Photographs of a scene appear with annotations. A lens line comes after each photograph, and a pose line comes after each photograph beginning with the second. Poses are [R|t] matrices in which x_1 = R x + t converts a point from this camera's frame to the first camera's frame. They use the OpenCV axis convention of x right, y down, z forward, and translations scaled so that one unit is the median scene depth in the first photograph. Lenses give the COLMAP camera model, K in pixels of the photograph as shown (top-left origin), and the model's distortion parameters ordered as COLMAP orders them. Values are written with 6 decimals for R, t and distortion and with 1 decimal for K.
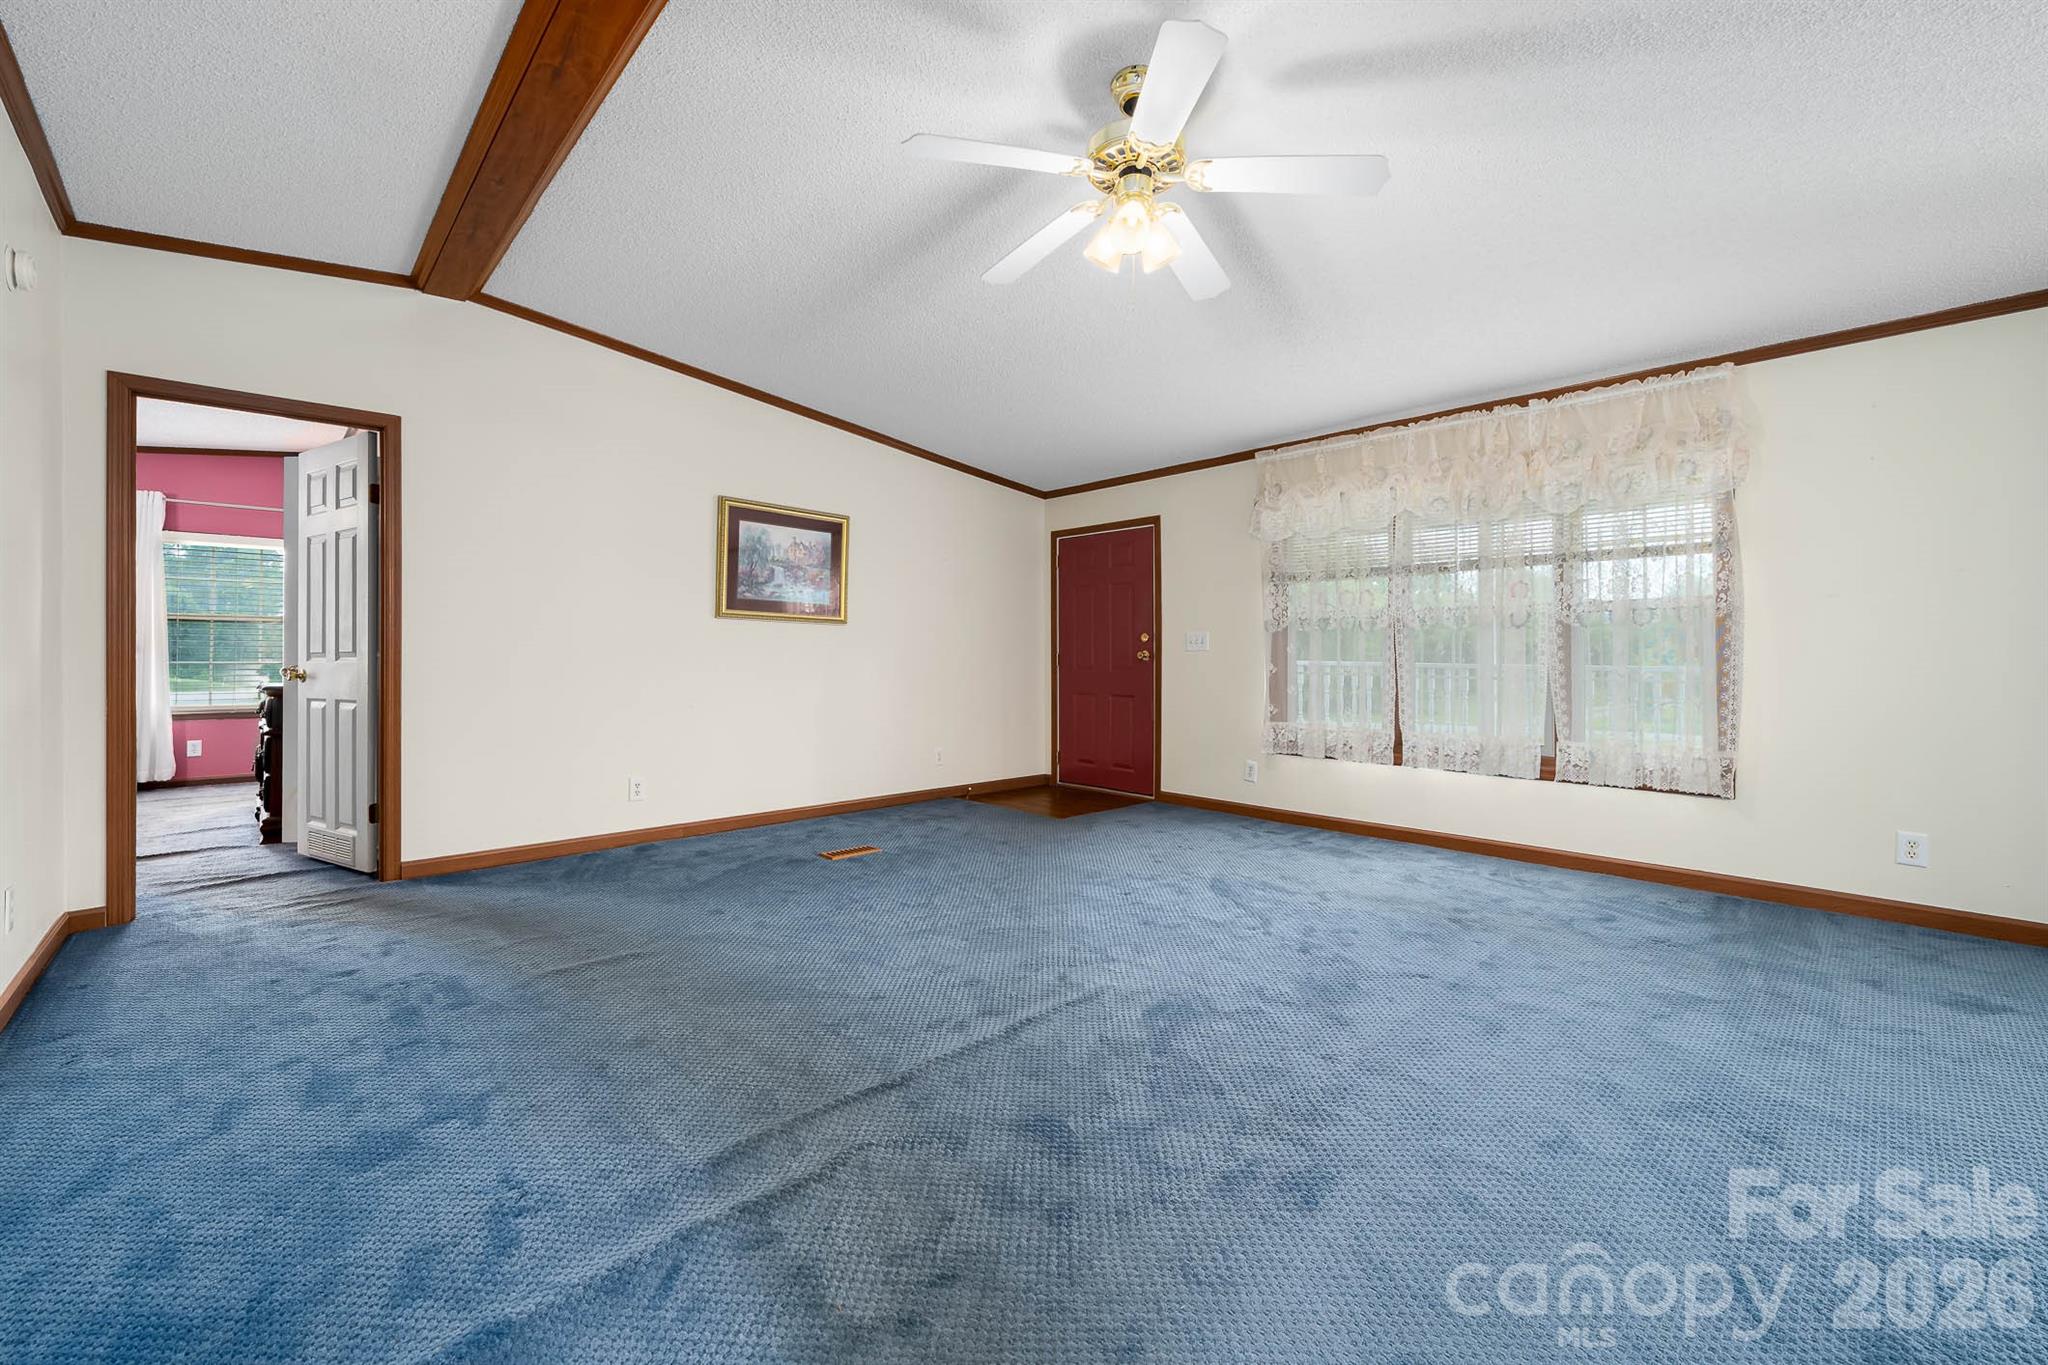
lens RADIAL K [[820.9, 0, 1014.8], [0, 820.9, 650.9], [0, 0, 1]] dist [-0.008857, -0.000094]
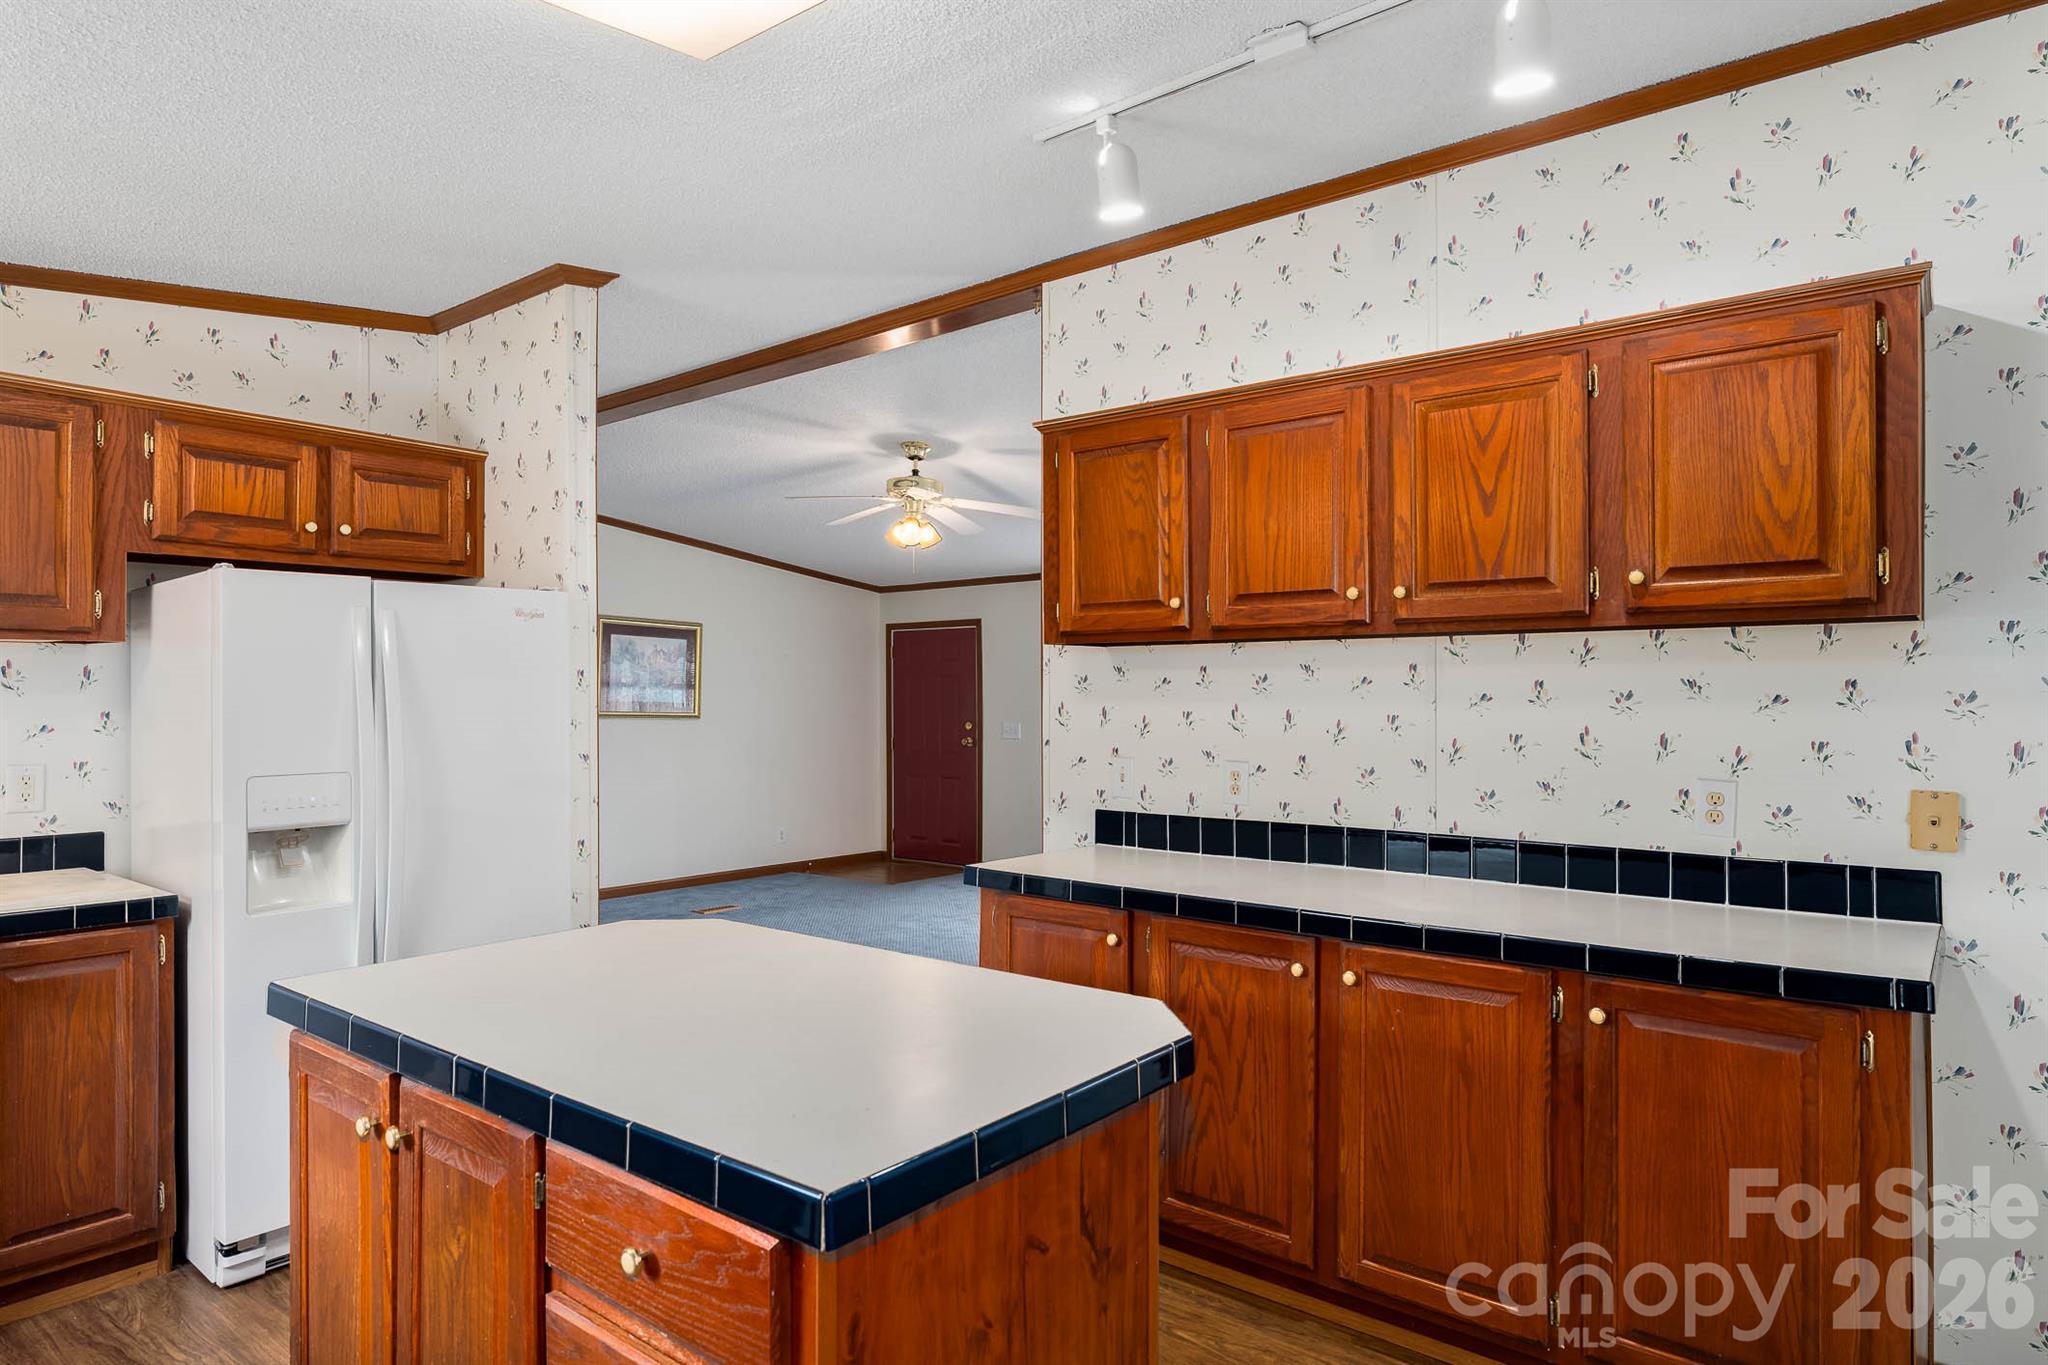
lens RADIAL K [[1182.6, 0, 1035.9], [0, 1182.6, 687.2], [0, 0, 1]] dist [-0.002444, -0.001337]
pose [[0.989006, -0.002360, 0.147860, 0.013132], [0.003786, 0.999949, -0.009359, -0.067670], [-0.147830, 0.009816, 0.988964, -0.776008]]
